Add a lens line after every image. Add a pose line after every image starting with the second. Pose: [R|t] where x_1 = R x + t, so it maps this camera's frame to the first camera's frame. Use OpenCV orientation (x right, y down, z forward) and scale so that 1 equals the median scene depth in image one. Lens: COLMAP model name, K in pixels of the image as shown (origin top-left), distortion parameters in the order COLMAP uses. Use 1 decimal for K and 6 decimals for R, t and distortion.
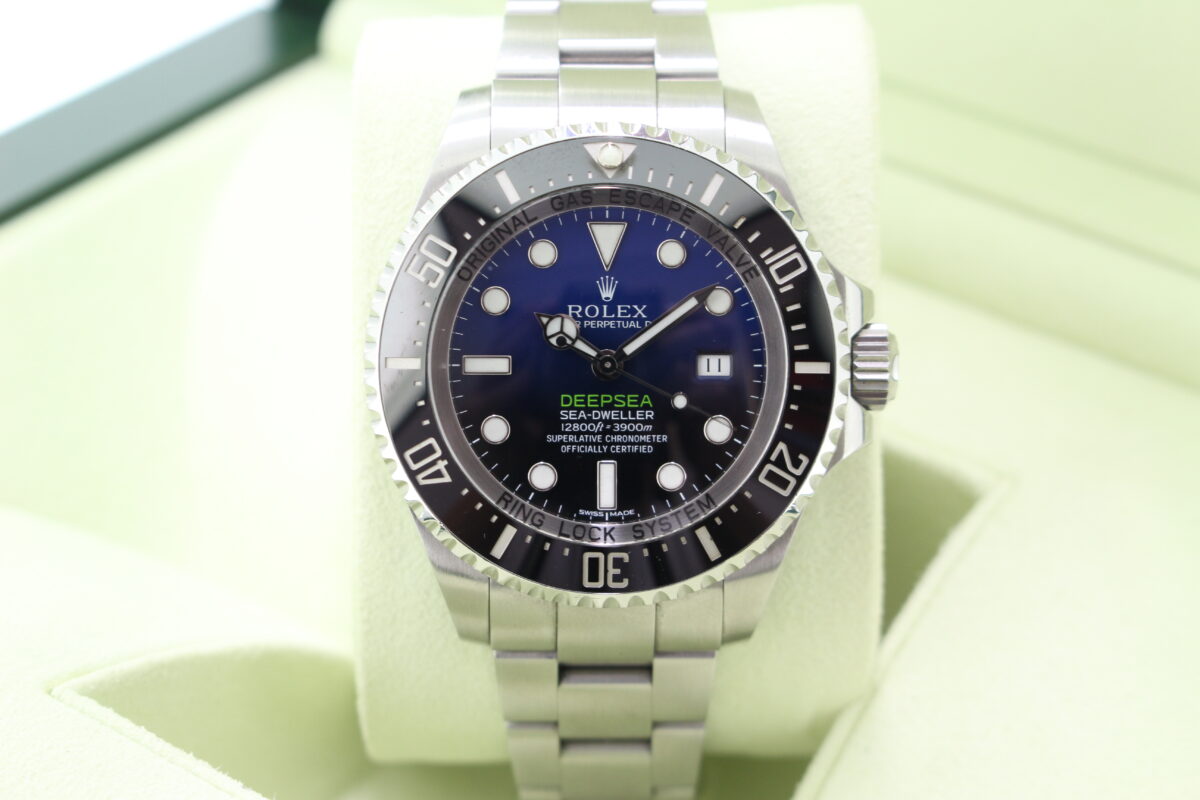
lens RADIAL K [[2776.8, 0, 604.1], [0, 2776.8, 395.7], [0, 0, 1]] dist [-0.082184, 0.000000]
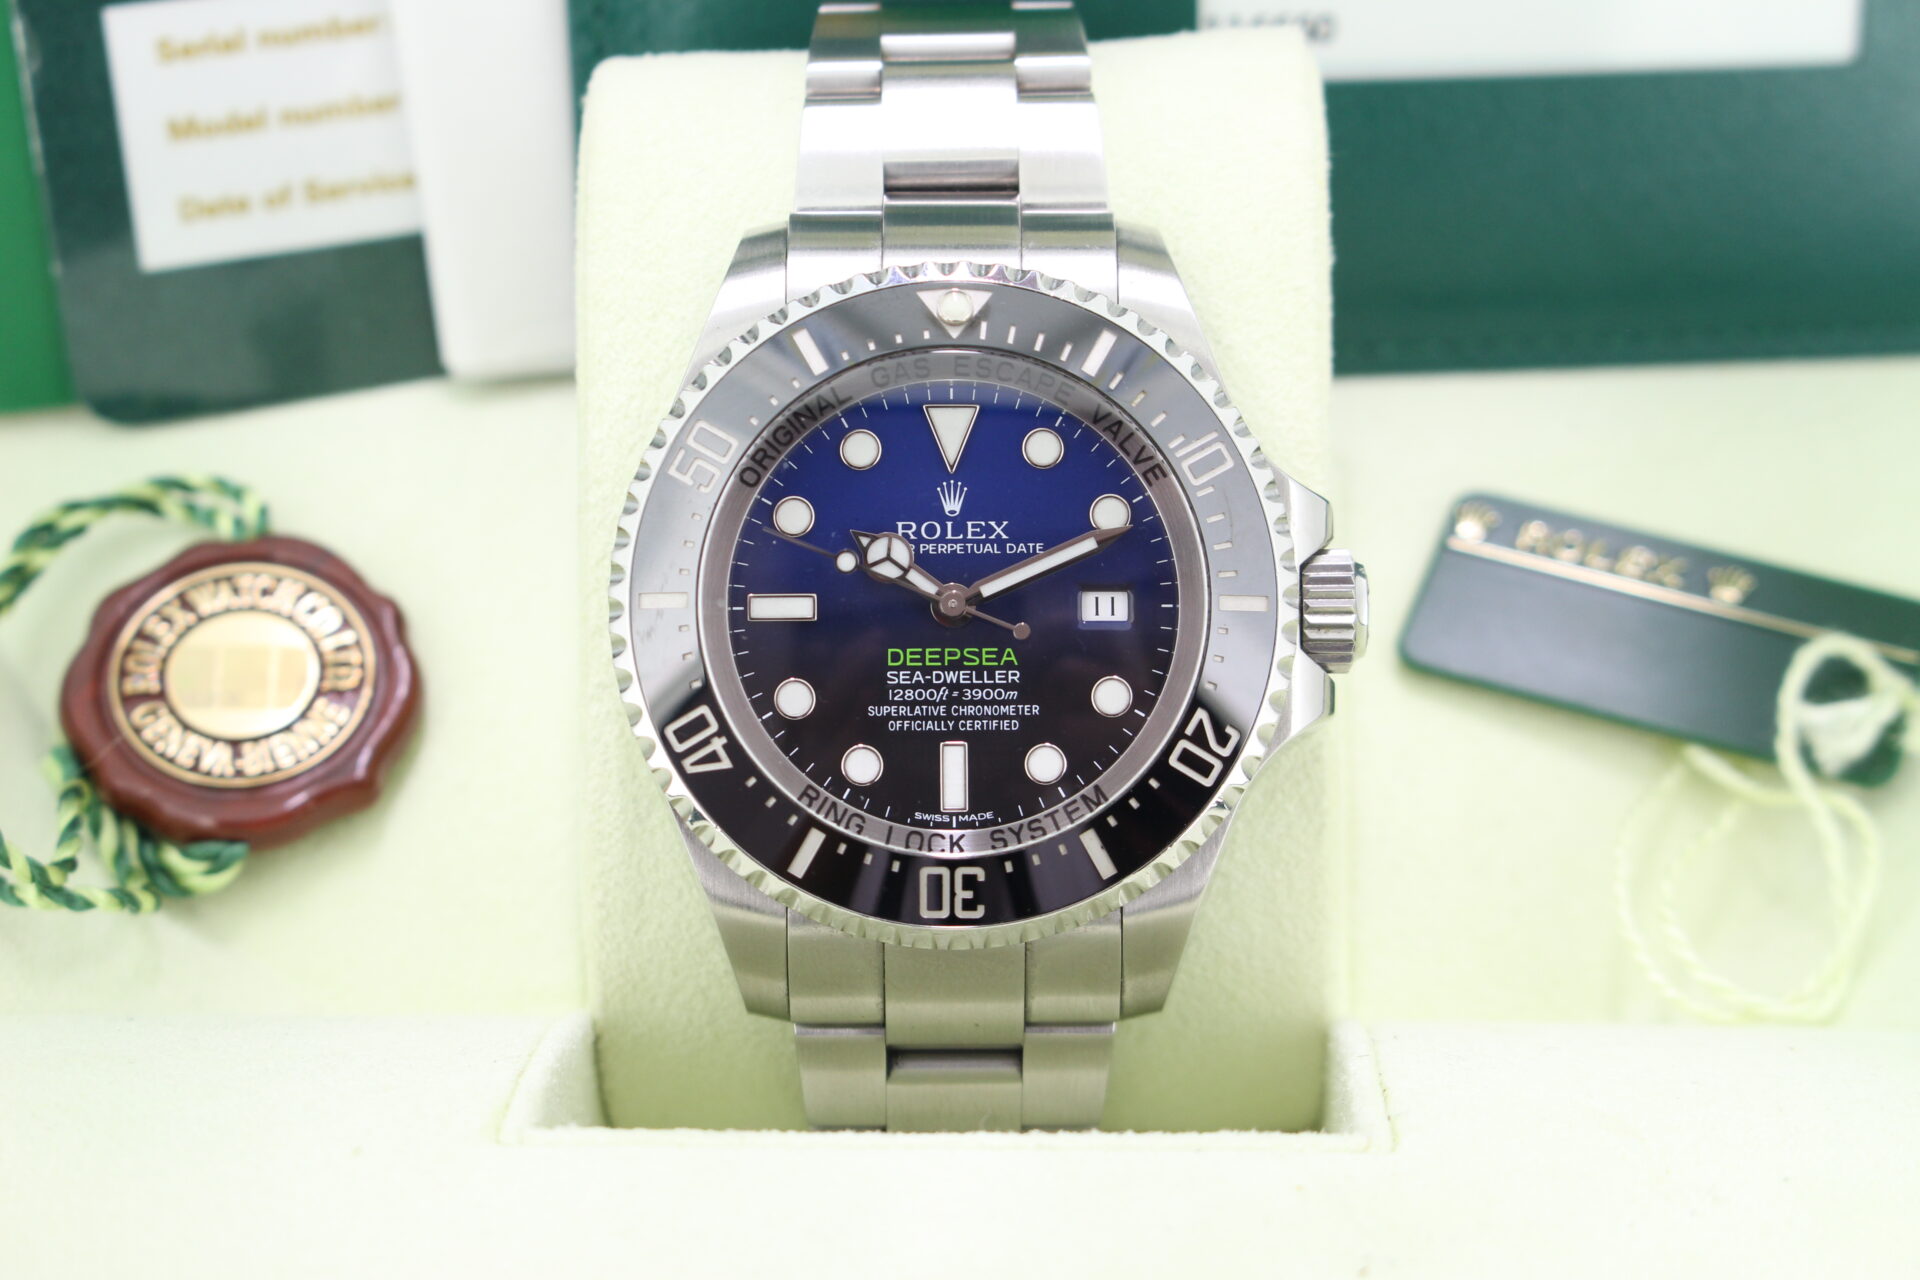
lens RADIAL K [[4442.9, 0, 960.2], [0, 4442.9, 645.3], [0, 0, 1]] dist [-0.082184, 0.000000]
pose [[0.999912, -0.007952, -0.010655, 0.014901], [0.007053, 0.996616, -0.081900, 0.091255], [0.011270, 0.081817, 0.996584, -0.122088]]
